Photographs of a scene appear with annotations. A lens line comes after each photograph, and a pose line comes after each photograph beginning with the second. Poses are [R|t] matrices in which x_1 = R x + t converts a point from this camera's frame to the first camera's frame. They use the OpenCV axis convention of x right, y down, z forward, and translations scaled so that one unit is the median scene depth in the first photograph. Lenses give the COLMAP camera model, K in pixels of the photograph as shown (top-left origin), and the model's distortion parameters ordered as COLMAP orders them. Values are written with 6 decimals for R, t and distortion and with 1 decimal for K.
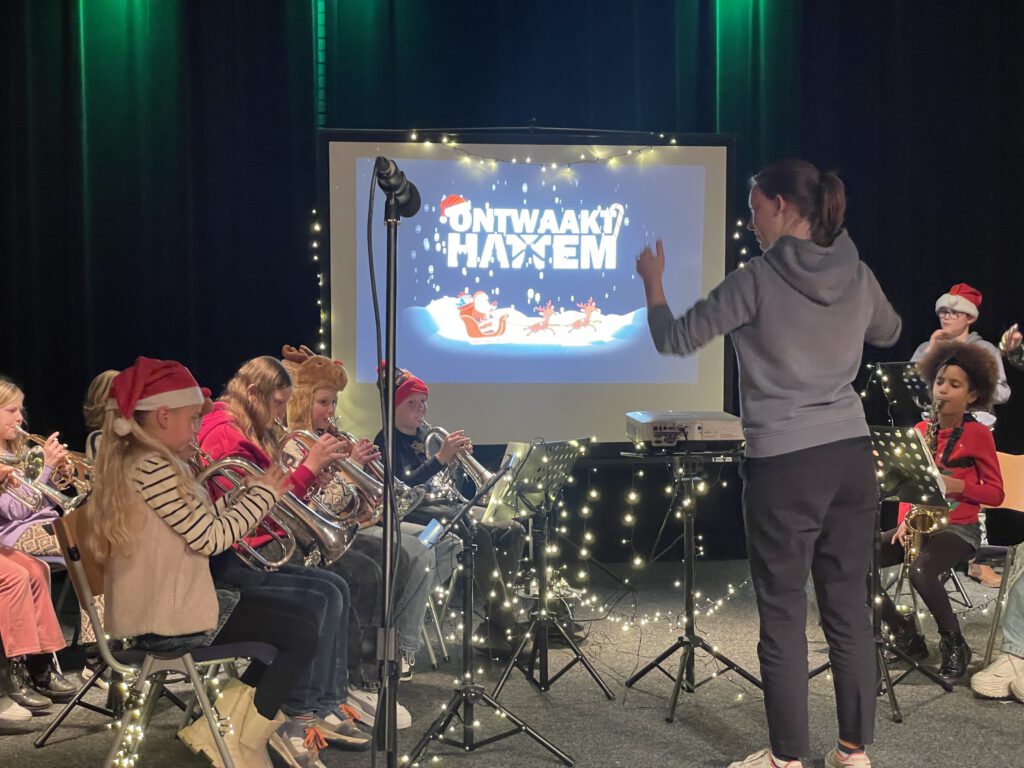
lens RADIAL K [[1540.2, 0, 519.3], [0, 1540.2, 360.5], [0, 0, 1]] dist [0.125691, 0.000000]
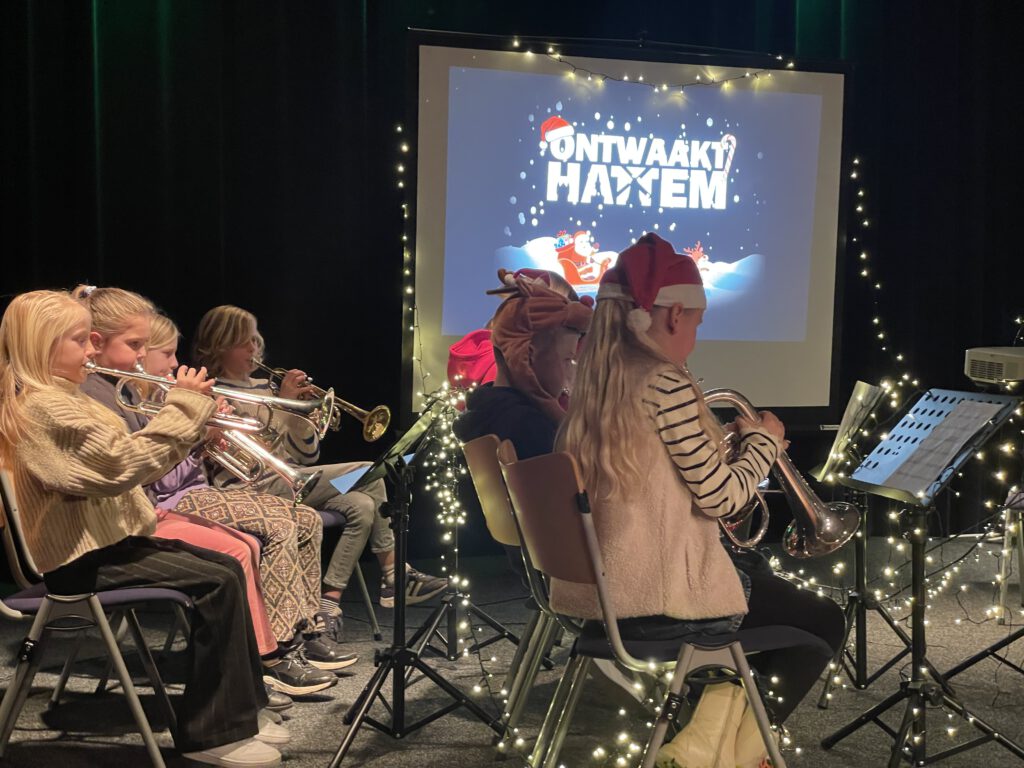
lens RADIAL K [[1540.2, 0, 508.6], [0, 1540.2, 383.9], [0, 0, 1]] dist [0.125691, 0.000000]
pose [[0.981355, 0.004971, 0.192140, -0.230654], [-0.007142, 0.999918, 0.010607, 0.031723], [-0.192072, -0.011781, 0.981310, 0.162903]]
